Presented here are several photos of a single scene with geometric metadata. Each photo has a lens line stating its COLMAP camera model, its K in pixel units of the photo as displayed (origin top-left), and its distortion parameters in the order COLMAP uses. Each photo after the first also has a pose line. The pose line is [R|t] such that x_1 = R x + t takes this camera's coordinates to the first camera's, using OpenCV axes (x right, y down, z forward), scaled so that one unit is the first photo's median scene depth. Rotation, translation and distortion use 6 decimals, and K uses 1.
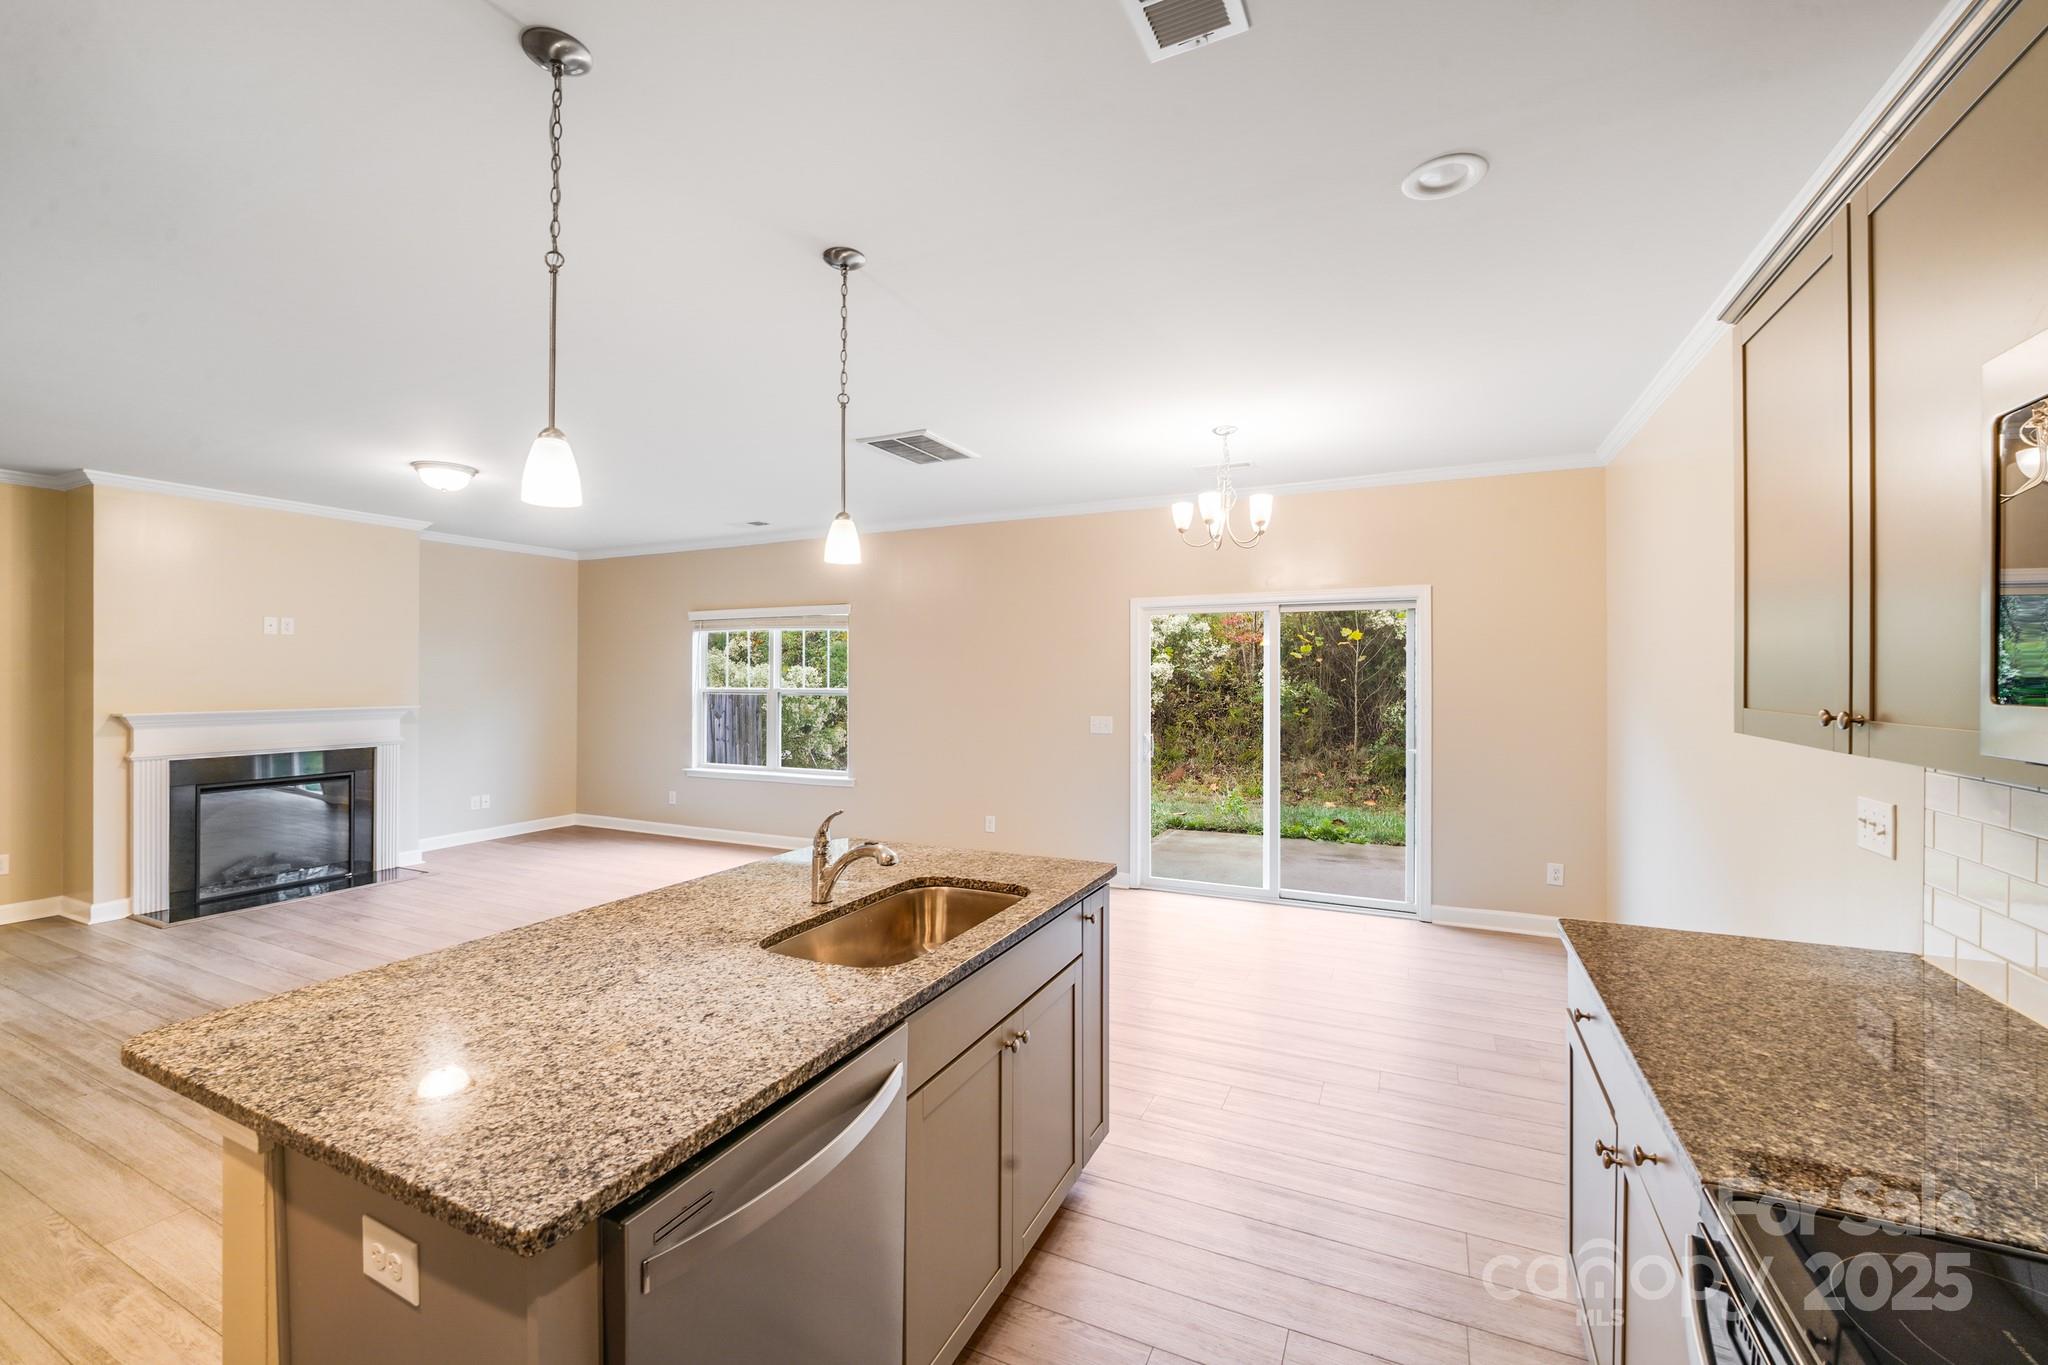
lens RADIAL K [[834.2, 0, 1016.1], [0, 834.2, 669.3], [0, 0, 1]] dist [-0.006904, -0.002372]
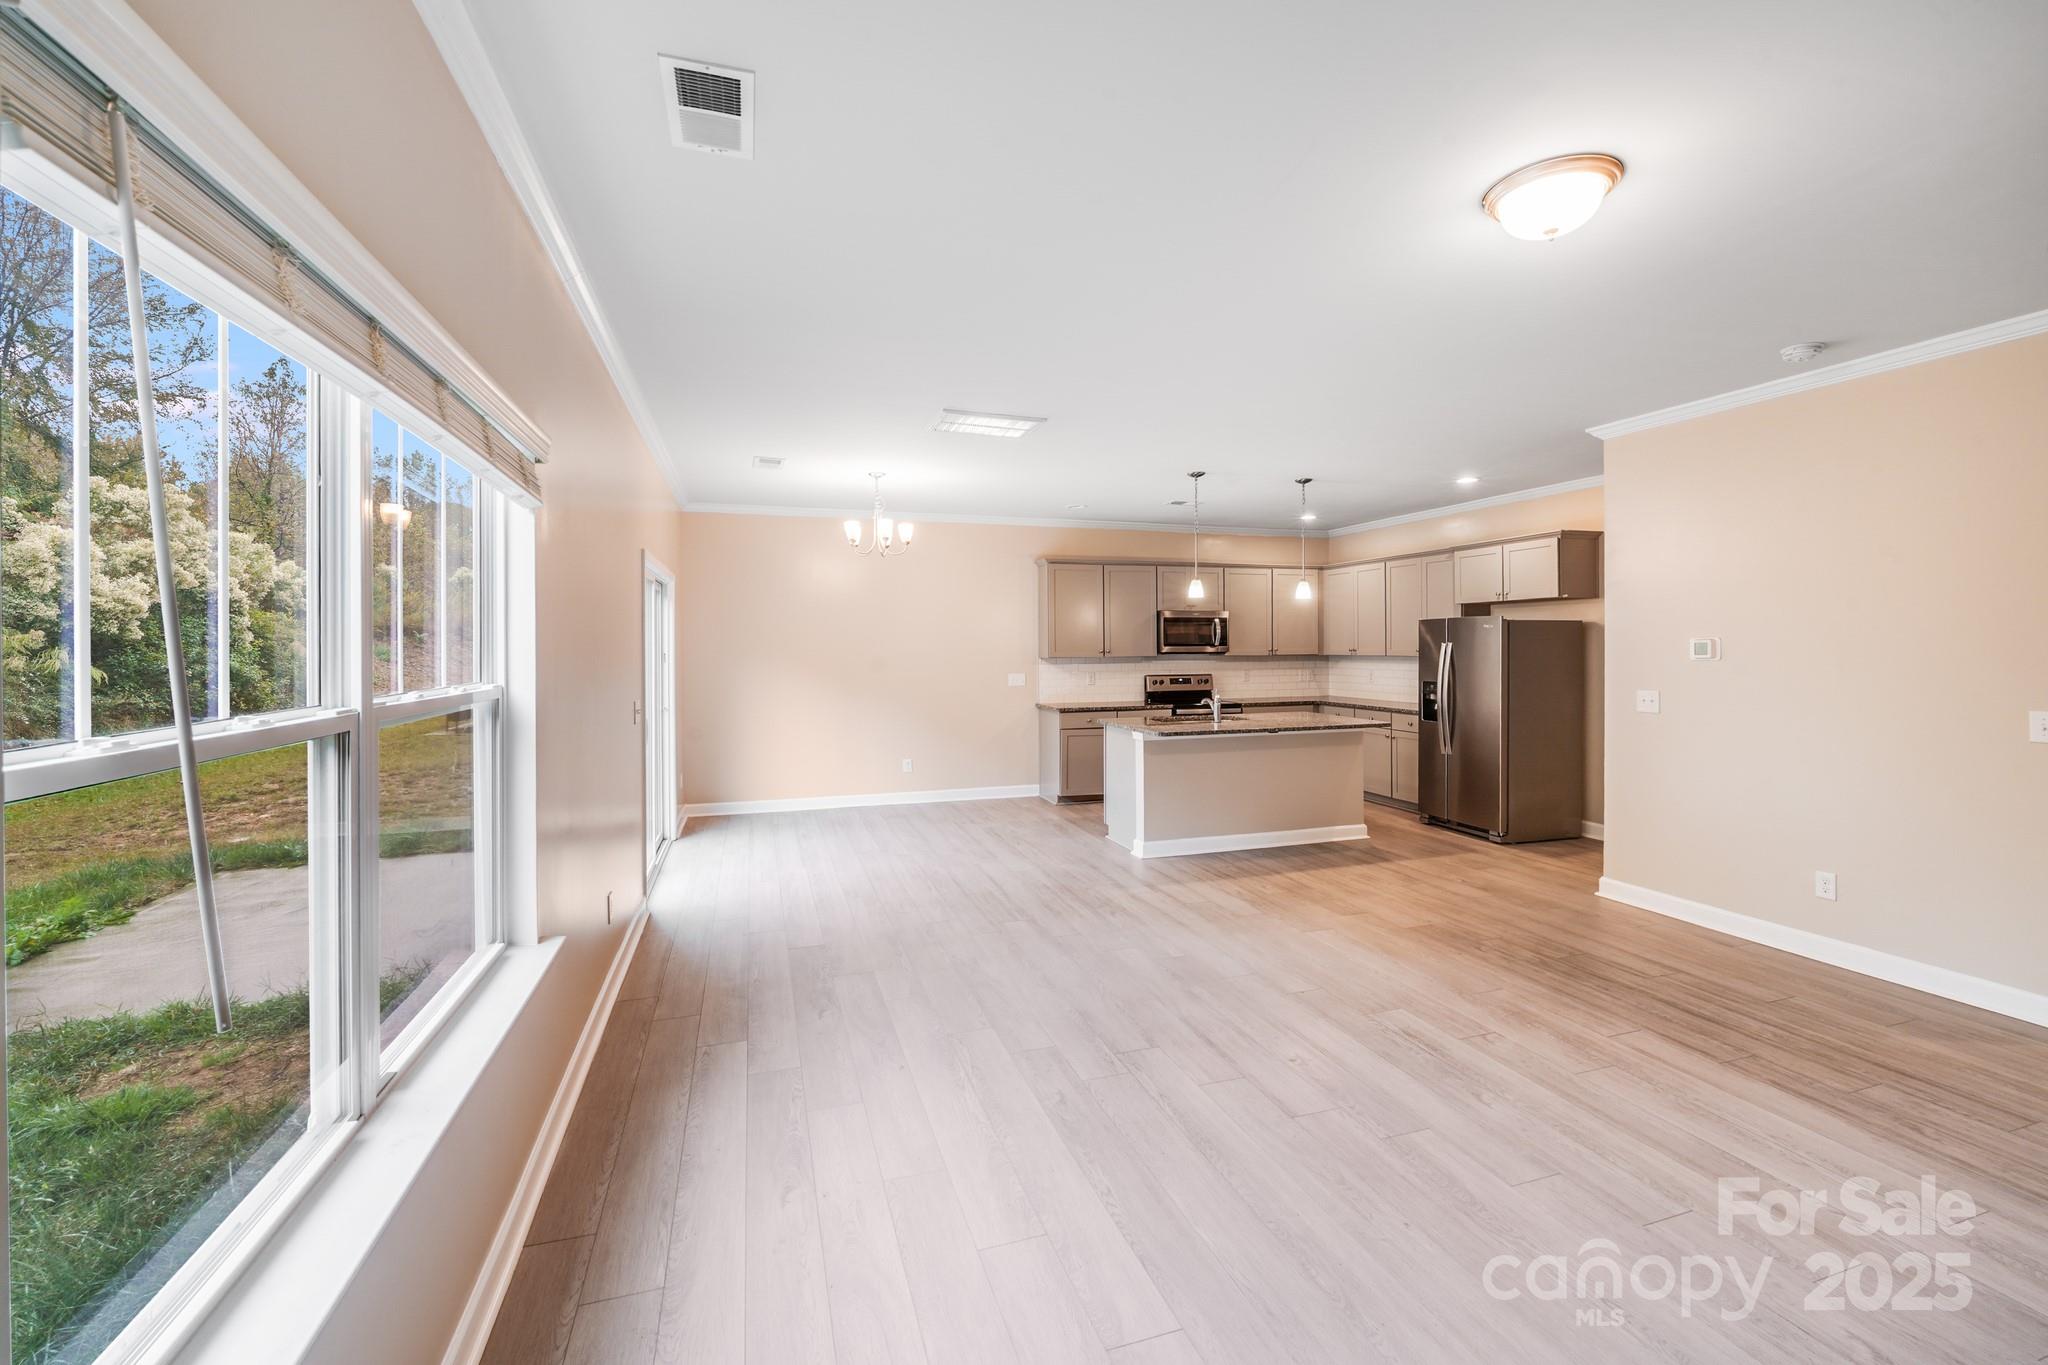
lens RADIAL K [[834.2, 0, 1030.0], [0, 834.2, 640.1], [0, 0, 1]] dist [-0.006904, -0.002372]
pose [[-0.693311, 0.009106, 0.720581, -0.797732], [-0.000137, 0.999918, -0.012768, 0.014148], [-0.720639, -0.008951, -0.693253, 1.486173]]
